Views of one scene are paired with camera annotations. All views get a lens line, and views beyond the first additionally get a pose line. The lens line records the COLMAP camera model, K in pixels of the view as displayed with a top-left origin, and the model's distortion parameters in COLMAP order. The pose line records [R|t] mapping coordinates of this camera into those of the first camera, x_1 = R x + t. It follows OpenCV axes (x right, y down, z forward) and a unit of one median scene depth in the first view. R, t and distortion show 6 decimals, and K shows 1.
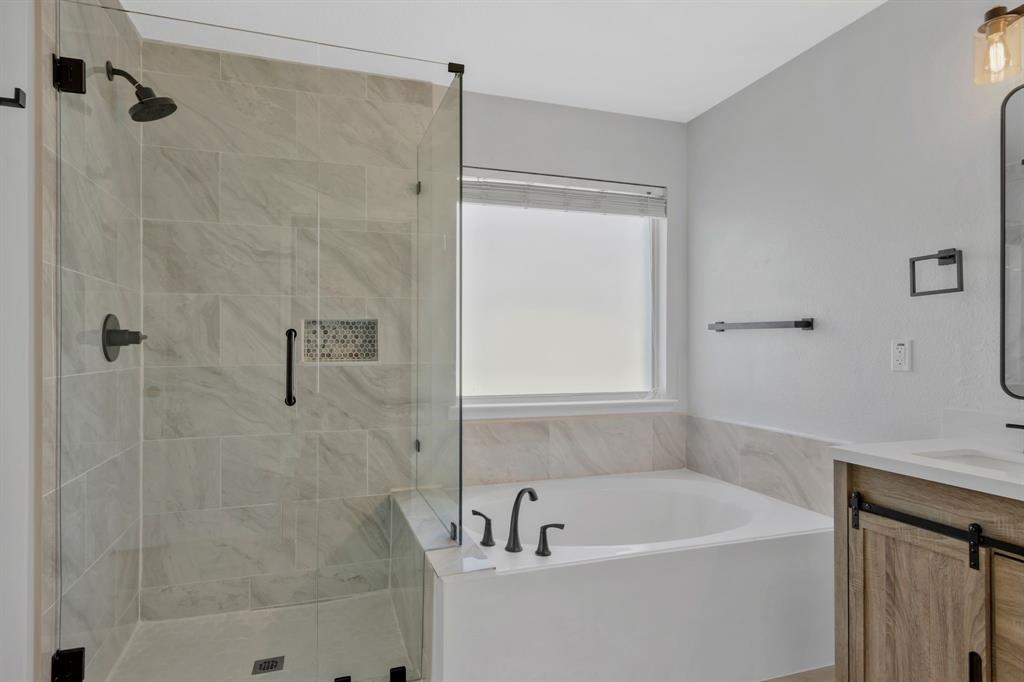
lens RADIAL K [[560.3, 0, 532.5], [0, 560.3, 345.3], [0, 0, 1]] dist [0.003954, -0.003381]
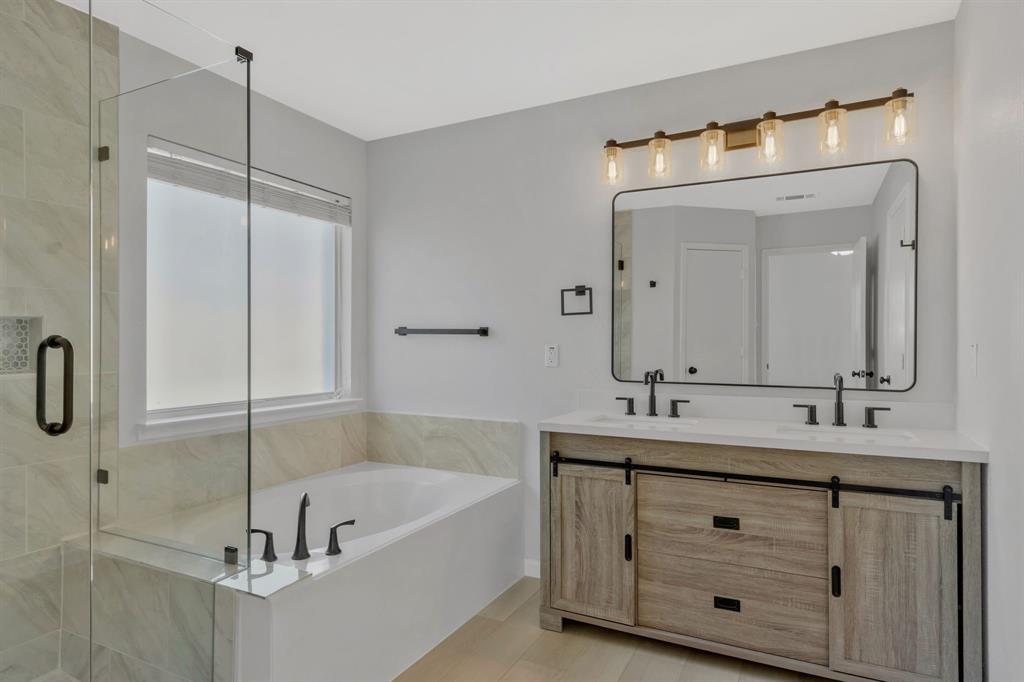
lens RADIAL K [[560.3, 0, 532.5], [0, 560.3, 345.3], [0, 0, 1]] dist [0.003954, -0.003381]
pose [[0.719023, -0.002428, 0.694982, -0.419482], [-0.002505, 0.999978, 0.006086, -0.018952], [-0.694982, -0.006117, 0.719001, -0.000487]]
